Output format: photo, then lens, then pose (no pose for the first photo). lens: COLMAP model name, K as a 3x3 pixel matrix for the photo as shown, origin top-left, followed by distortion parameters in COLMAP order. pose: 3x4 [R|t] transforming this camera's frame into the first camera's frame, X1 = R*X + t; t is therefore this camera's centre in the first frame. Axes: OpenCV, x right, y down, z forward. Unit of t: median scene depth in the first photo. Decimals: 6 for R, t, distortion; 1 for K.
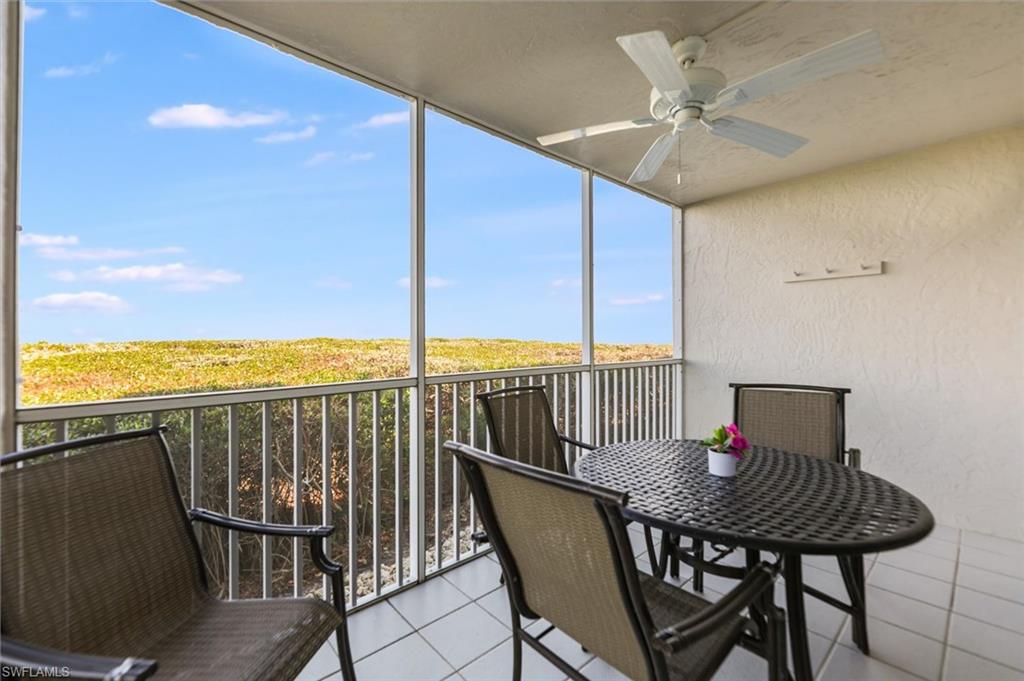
lens RADIAL K [[421.3, 0, 514.1], [0, 421.3, 337.7], [0, 0, 1]] dist [-0.001274, -0.000189]
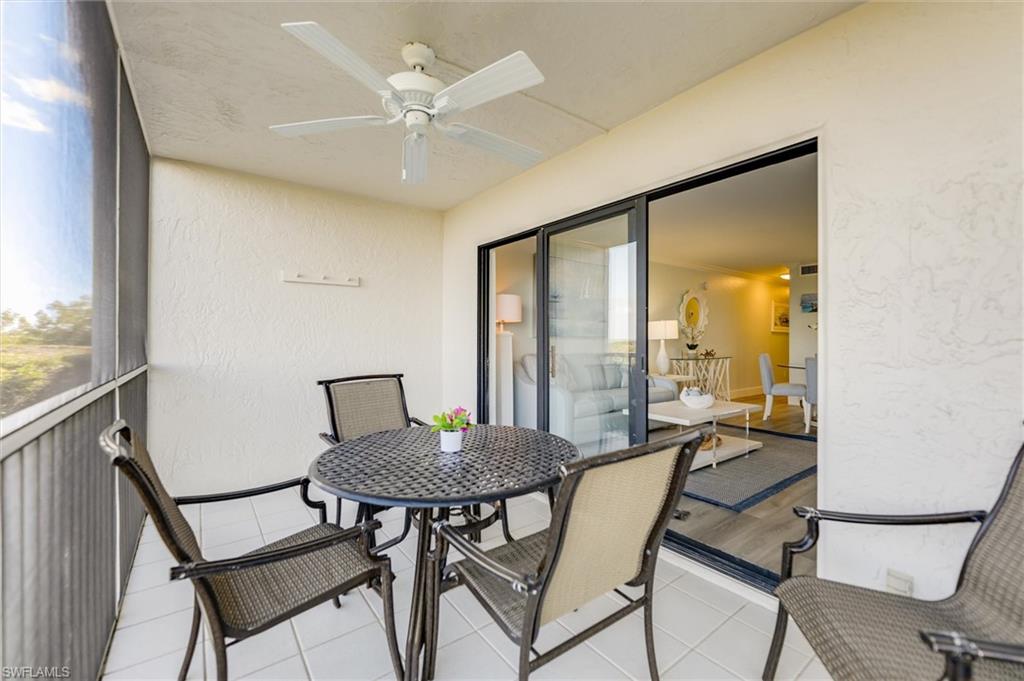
lens RADIAL K [[421.3, 0, 514.1], [0, 421.3, 337.7], [0, 0, 1]] dist [-0.001274, -0.000189]
pose [[0.087323, 0.003681, 0.996173, -0.371430], [-0.002255, 0.999991, -0.003497, 0.009574], [-0.996177, -0.001941, 0.087331, 0.414468]]
